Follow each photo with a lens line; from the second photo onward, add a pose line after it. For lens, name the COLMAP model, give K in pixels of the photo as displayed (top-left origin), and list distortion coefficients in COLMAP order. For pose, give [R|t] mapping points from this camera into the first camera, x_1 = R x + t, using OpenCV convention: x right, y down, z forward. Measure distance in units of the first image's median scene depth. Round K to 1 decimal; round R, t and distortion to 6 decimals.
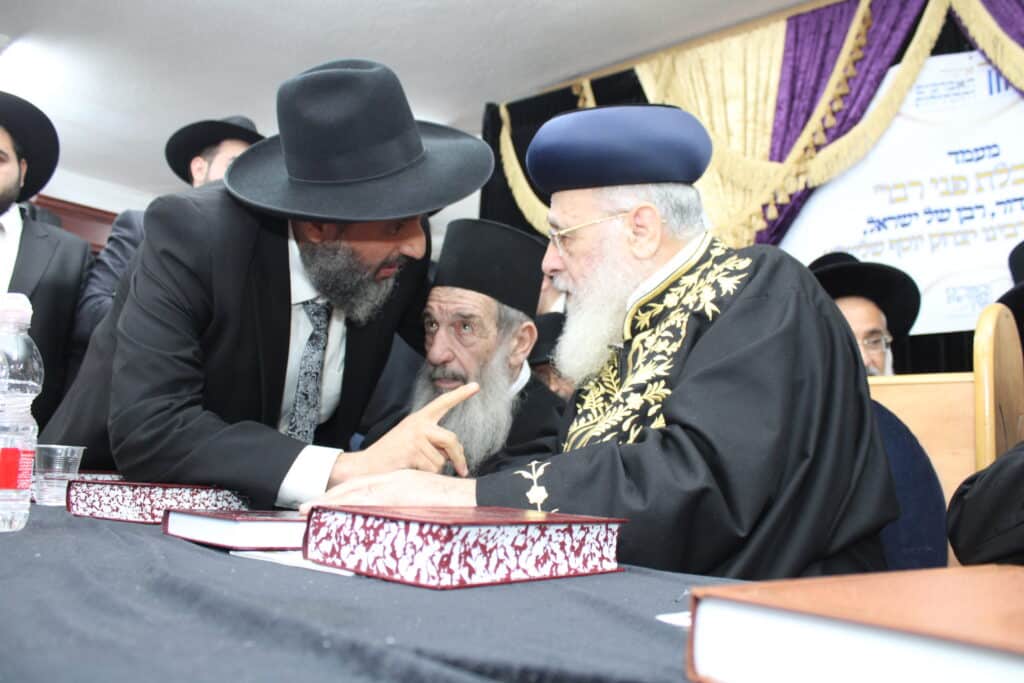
lens RADIAL K [[869.1, 0, 519.5], [0, 869.1, 302.2], [0, 0, 1]] dist [-0.132809, 0.102932]
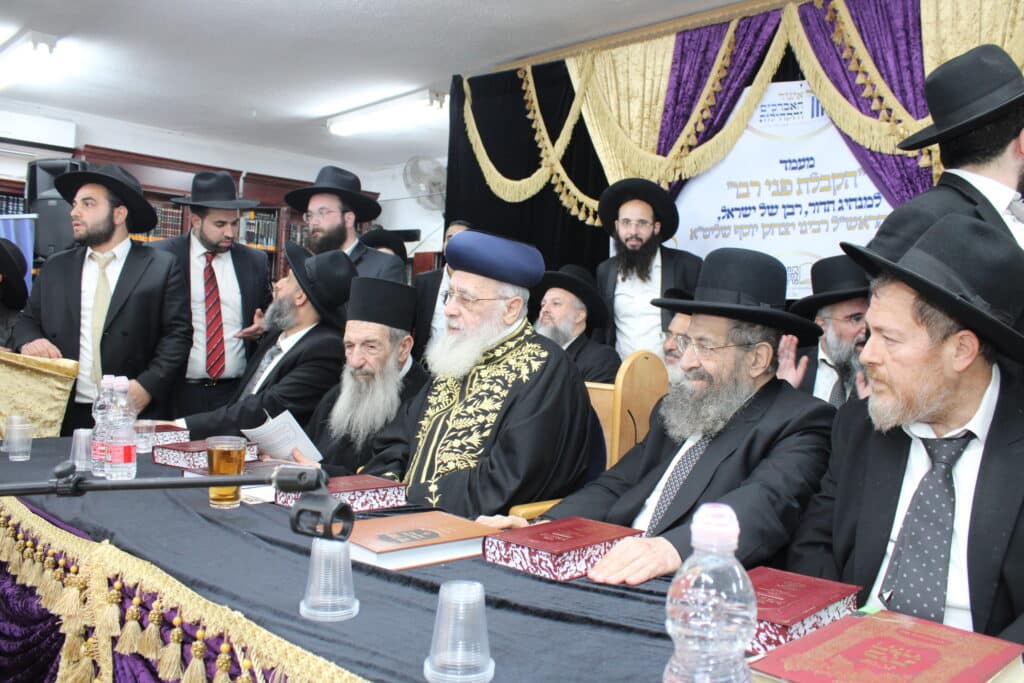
lens RADIAL K [[869.1, 0, 519.2], [0, 869.1, 310.0], [0, 0, 1]] dist [-0.132809, 0.102932]
pose [[0.999229, -0.008118, -0.038417, 0.152193], [0.014362, 0.986159, 0.165176, -0.169915], [0.036545, -0.165601, 0.985516, -0.341804]]
